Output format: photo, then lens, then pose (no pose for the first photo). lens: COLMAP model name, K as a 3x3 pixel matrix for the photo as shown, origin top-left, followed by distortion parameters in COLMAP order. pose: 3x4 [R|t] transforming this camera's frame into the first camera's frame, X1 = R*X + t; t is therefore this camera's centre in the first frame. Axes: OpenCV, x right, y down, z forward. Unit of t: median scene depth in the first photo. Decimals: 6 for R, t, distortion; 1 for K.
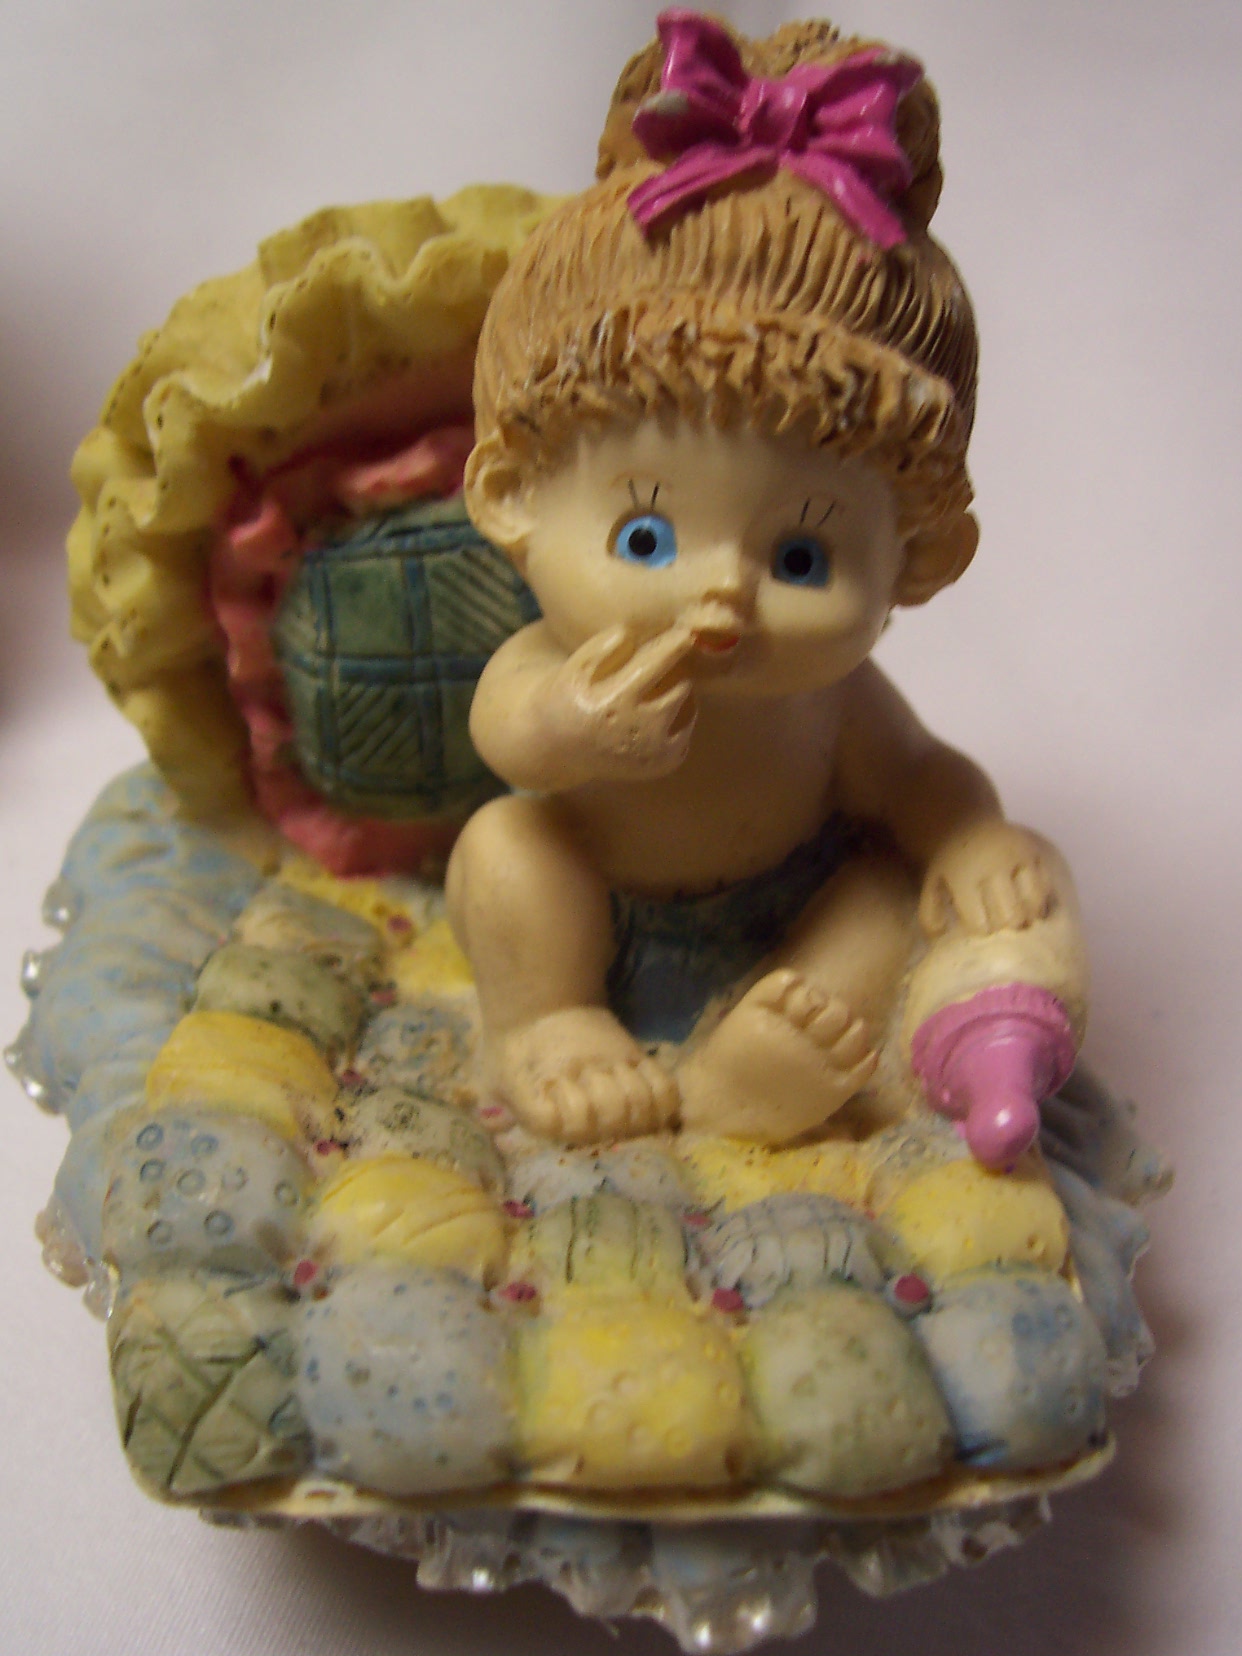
lens RADIAL K [[1783.1, 0, 645.4], [0, 1783.1, 831.2], [0, 0, 1]] dist [-0.192303, 0.176116]
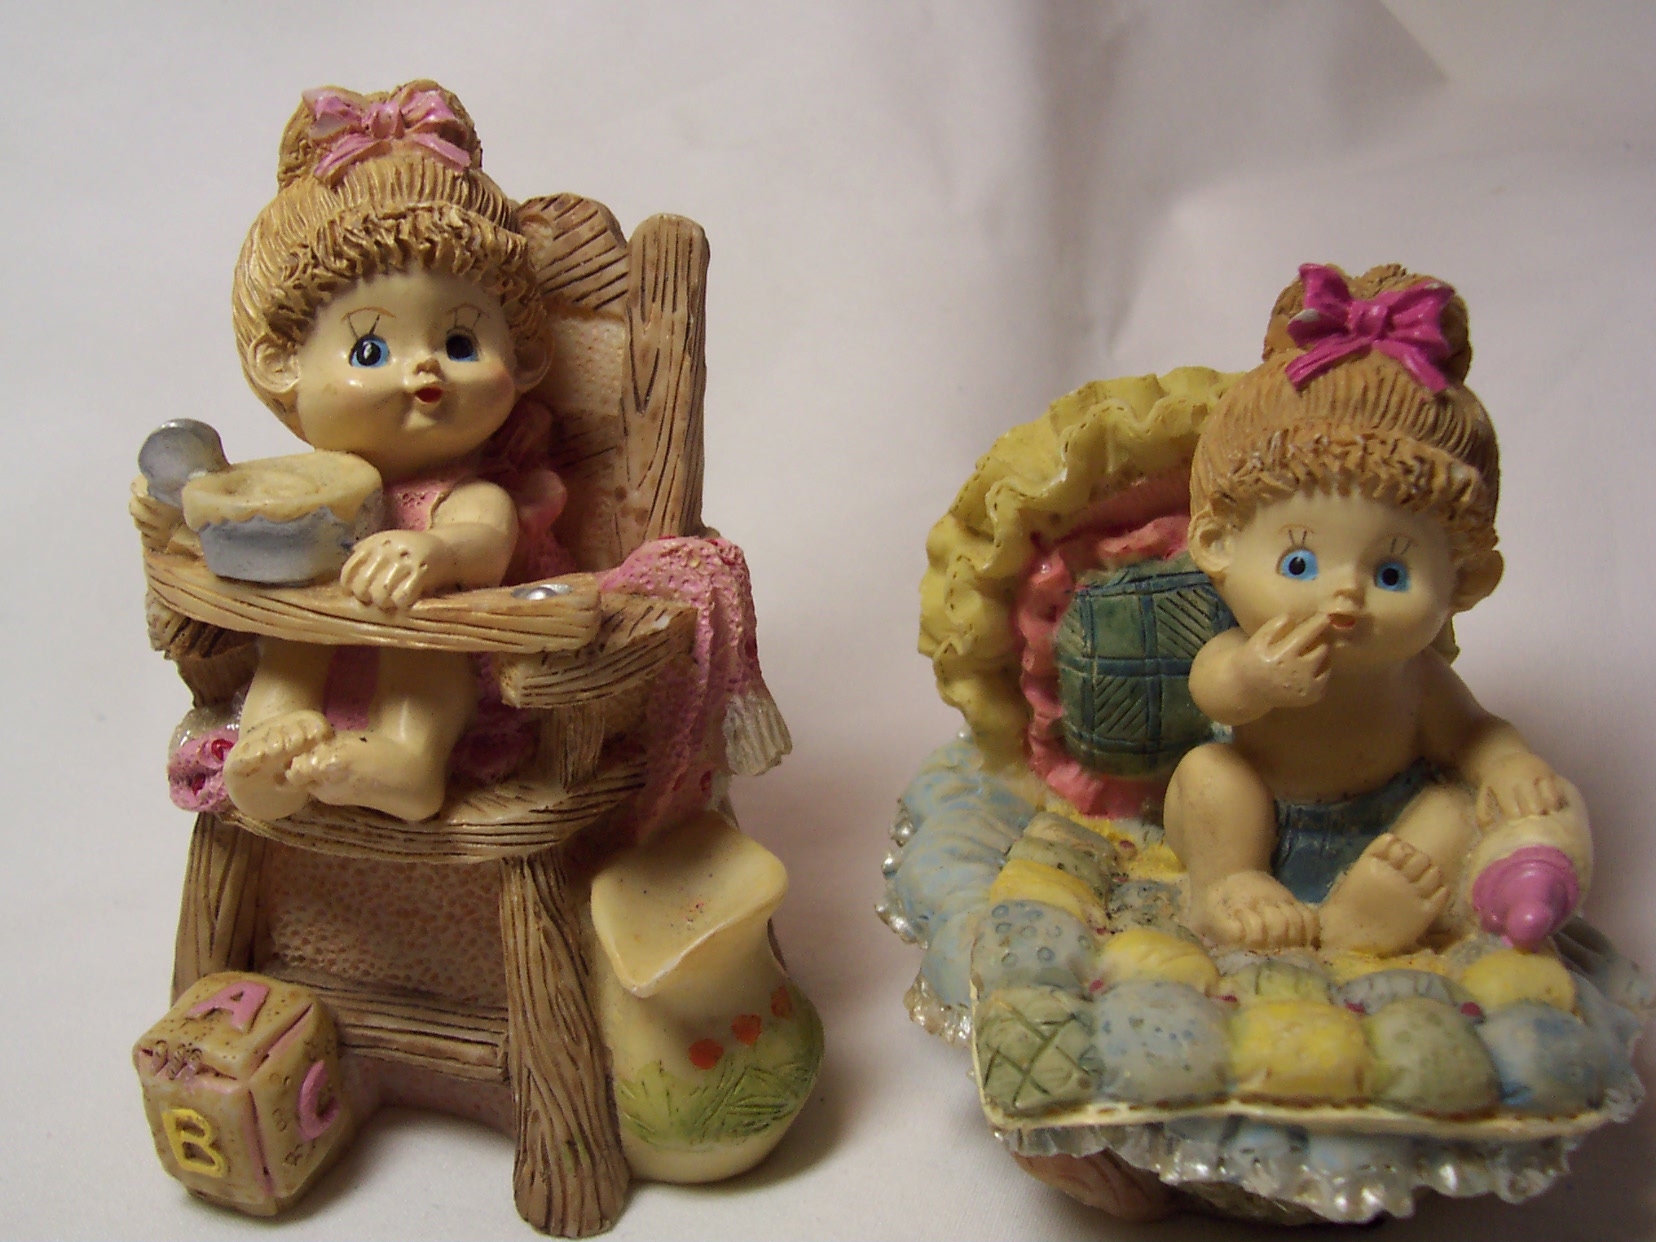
lens RADIAL K [[1783.1, 0, 858.0], [0, 1783.1, 616.4], [0, 0, 1]] dist [-0.192303, 0.176116]
pose [[0.976633, -0.008926, -0.214726, -0.049929], [-0.040406, 0.973693, -0.224252, 0.278314], [0.211079, 0.227689, 0.950581, -0.678599]]
